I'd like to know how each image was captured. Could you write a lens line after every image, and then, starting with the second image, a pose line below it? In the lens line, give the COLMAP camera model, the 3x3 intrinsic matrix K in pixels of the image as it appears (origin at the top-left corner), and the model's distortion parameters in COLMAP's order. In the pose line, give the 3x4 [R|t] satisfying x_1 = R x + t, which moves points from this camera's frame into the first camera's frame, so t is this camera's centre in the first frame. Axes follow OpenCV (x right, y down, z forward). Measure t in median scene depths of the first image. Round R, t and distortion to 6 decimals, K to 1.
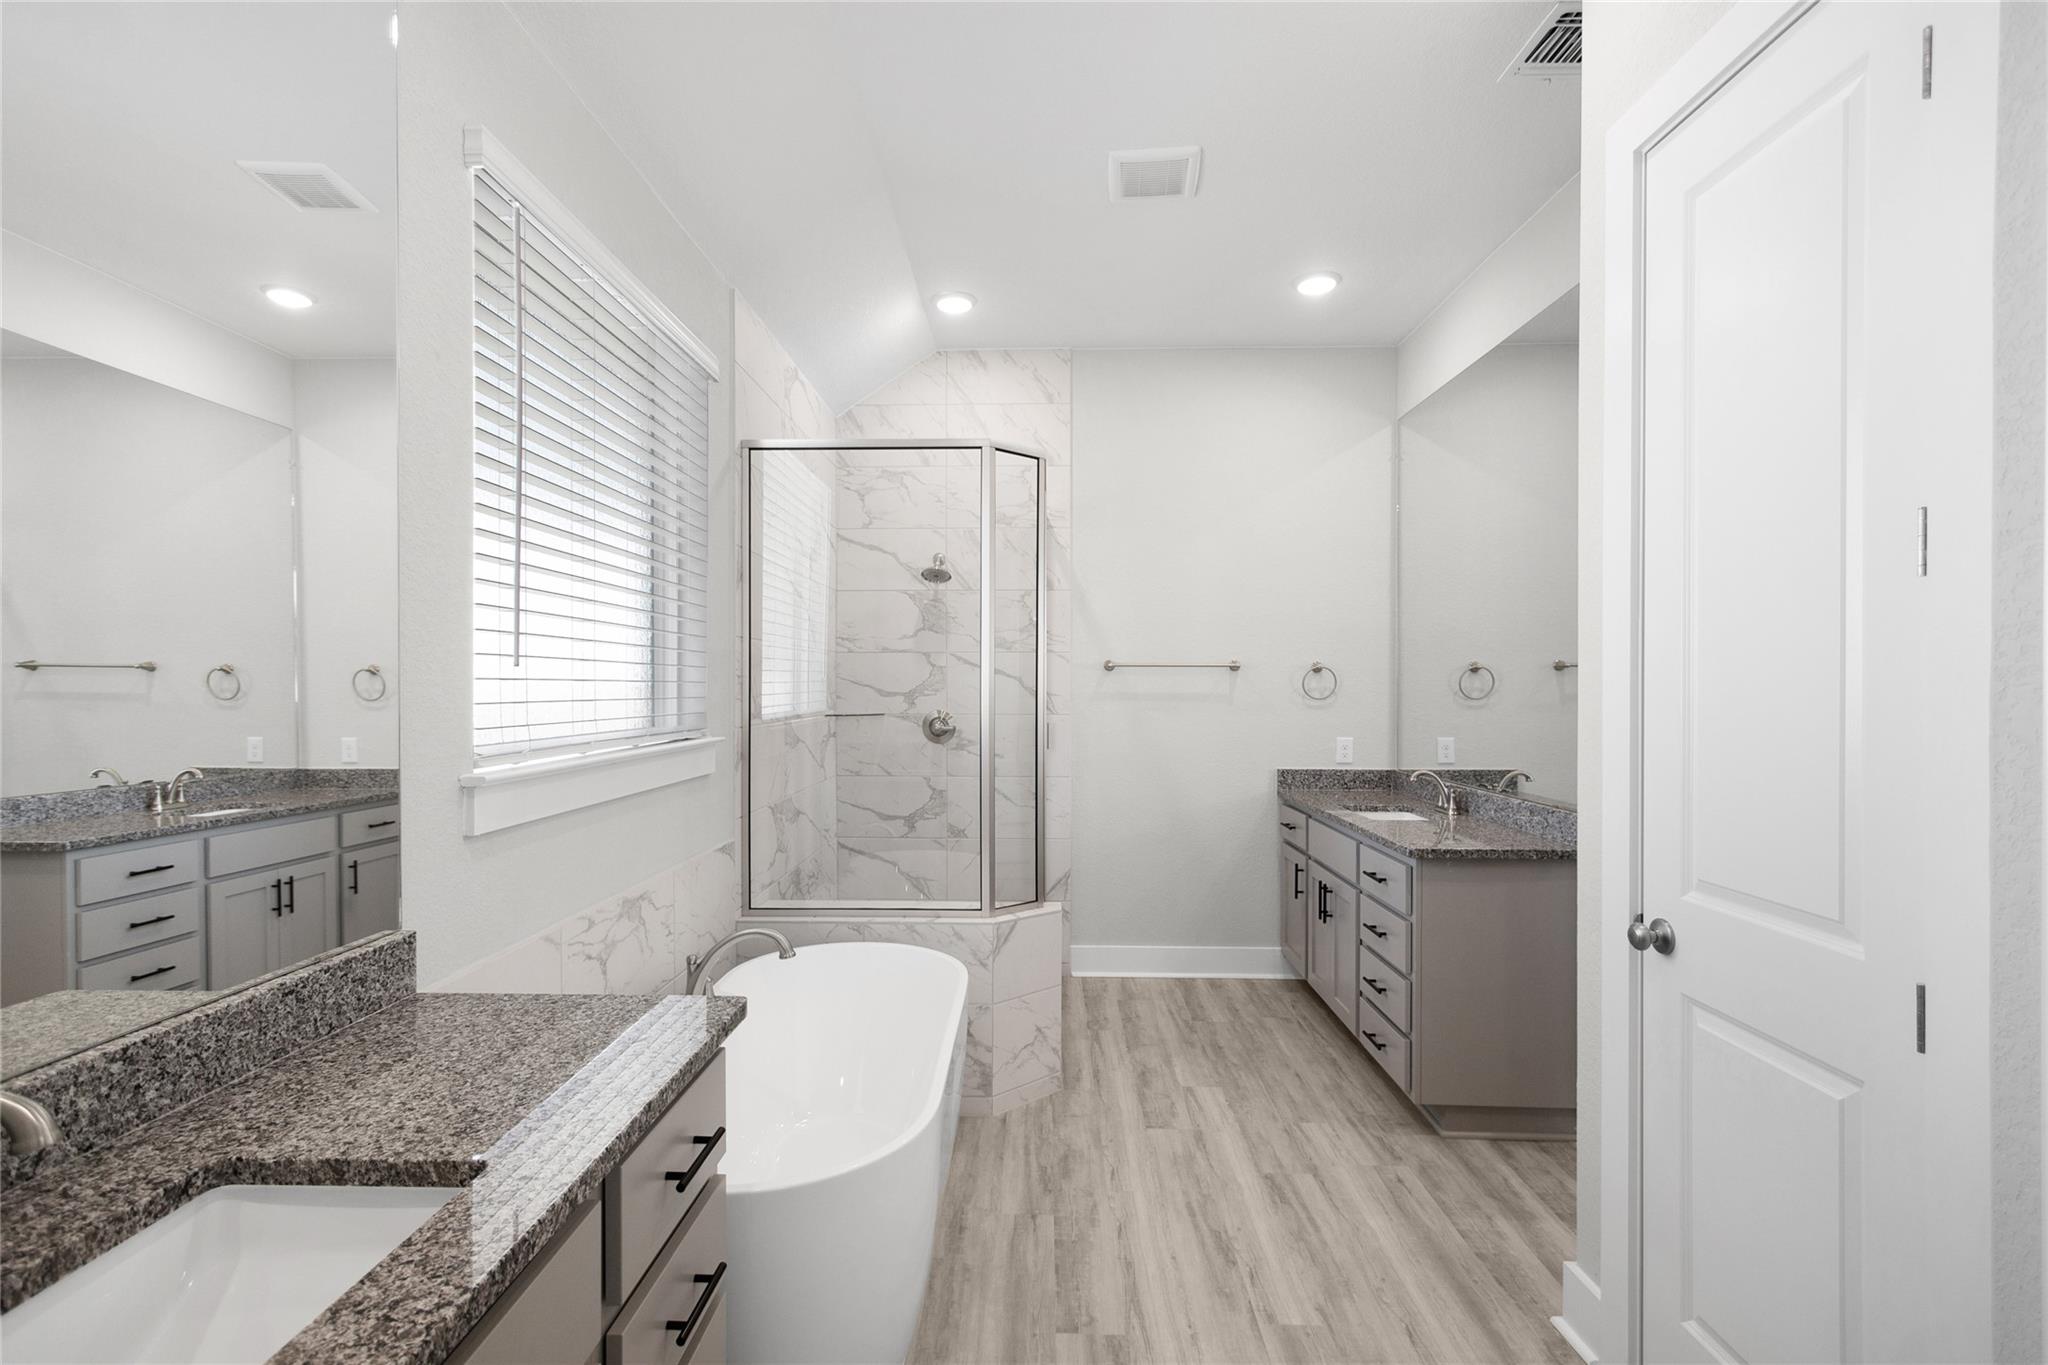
lens RADIAL K [[956.3, 0, 1022.8], [0, 956.3, 690.8], [0, 0, 1]] dist [0.004027, 0.006275]
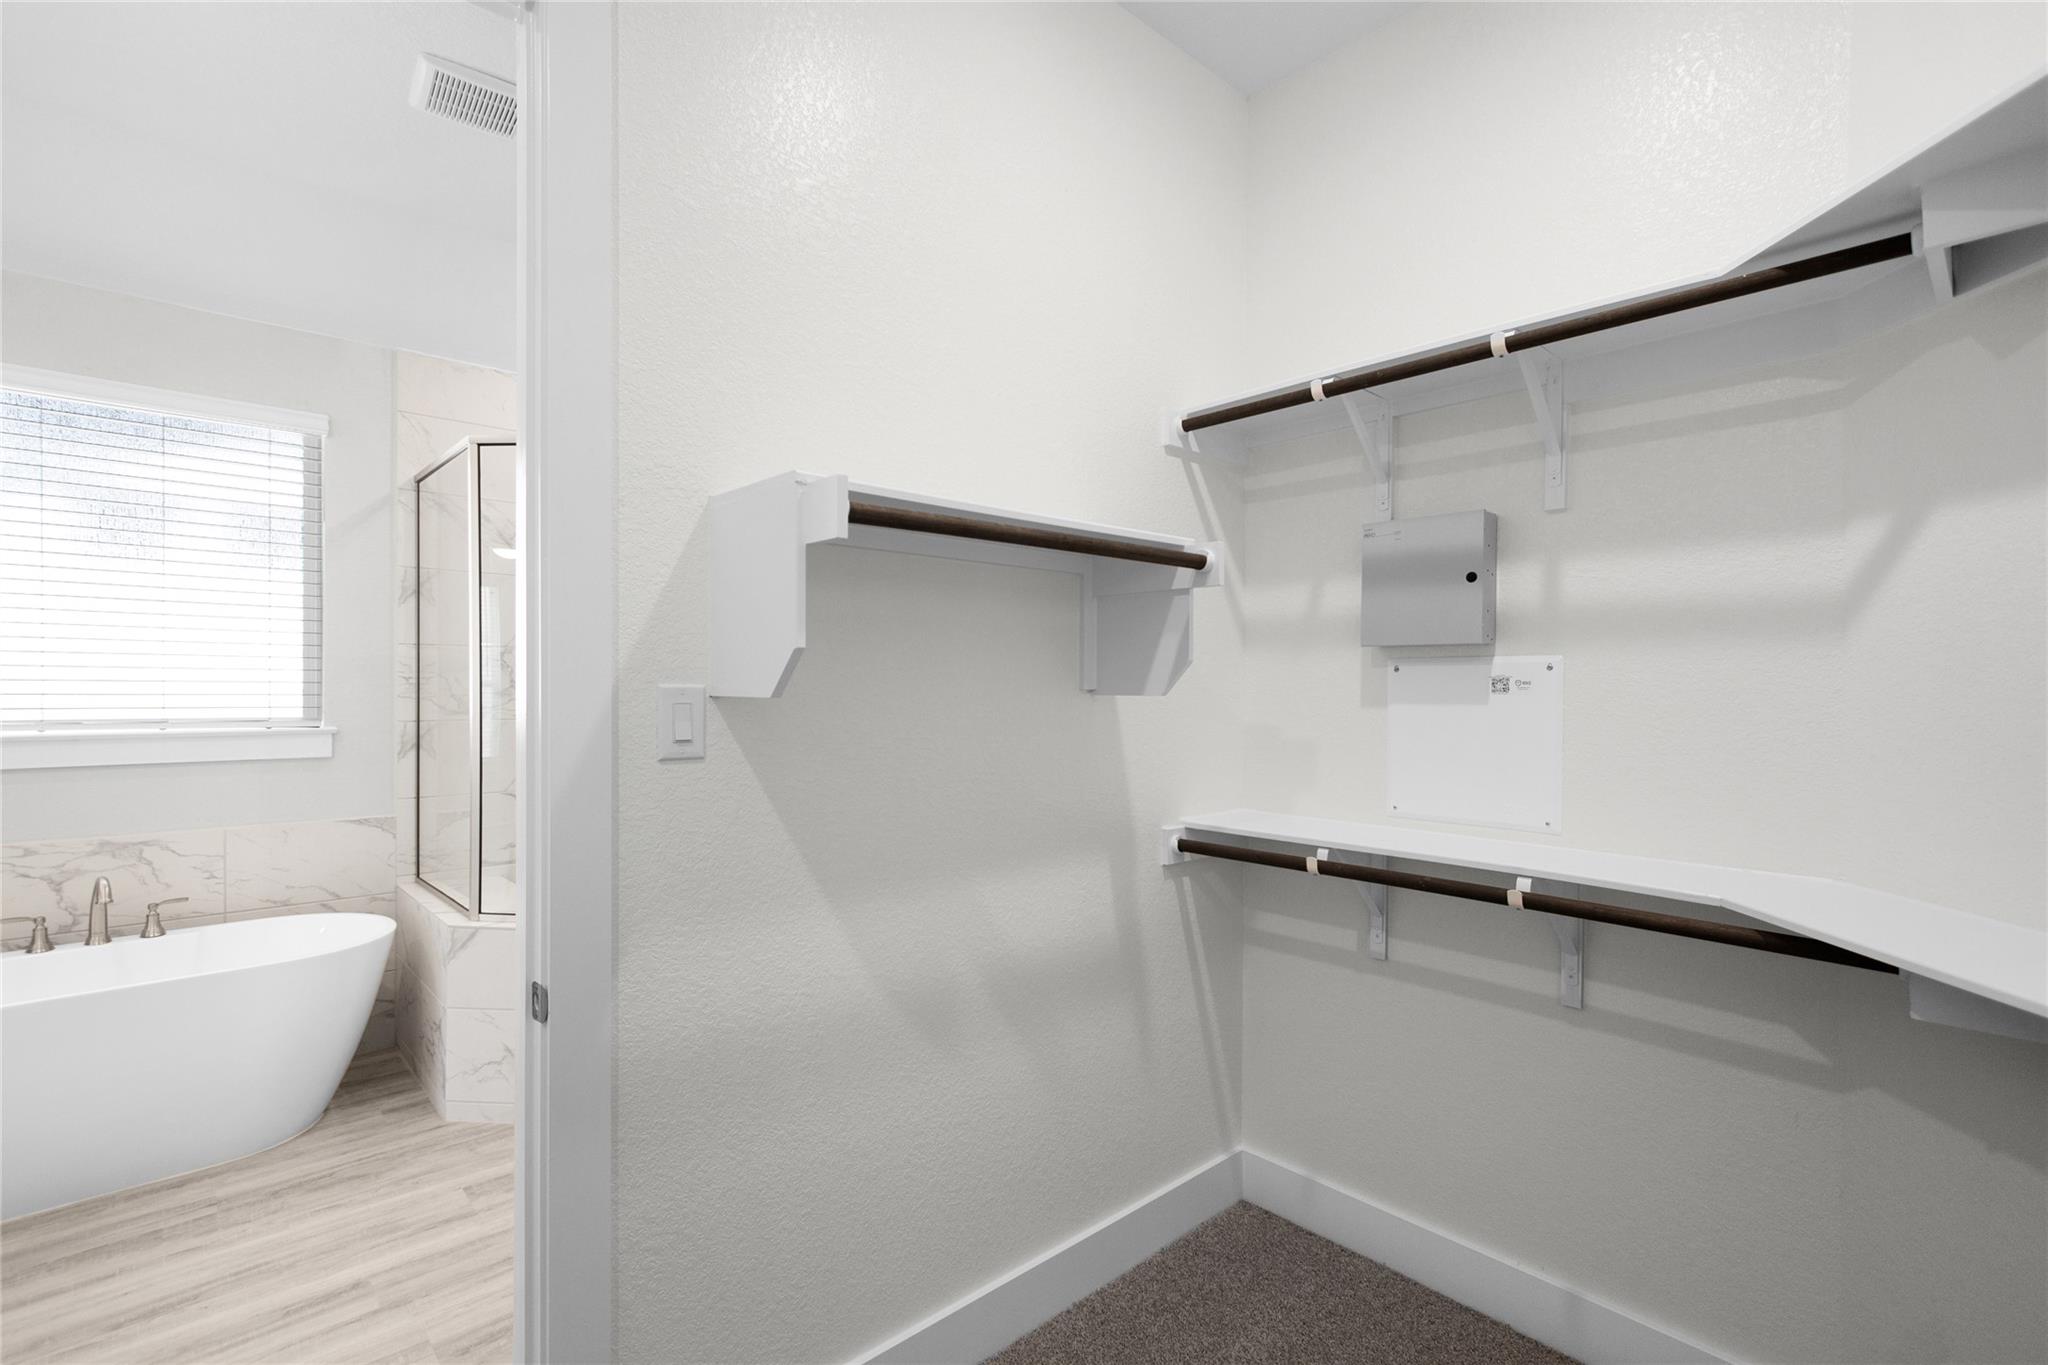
lens RADIAL K [[949.7, 0, 1014.9], [0, 949.7, 681.5], [0, 0, 1]] dist [0.004369, 0.001221]
pose [[0.700201, 0.005577, -0.713924, 1.024302], [-0.013692, 0.999890, -0.005618, -0.014575], [0.713815, 0.013709, 0.700201, 0.677070]]
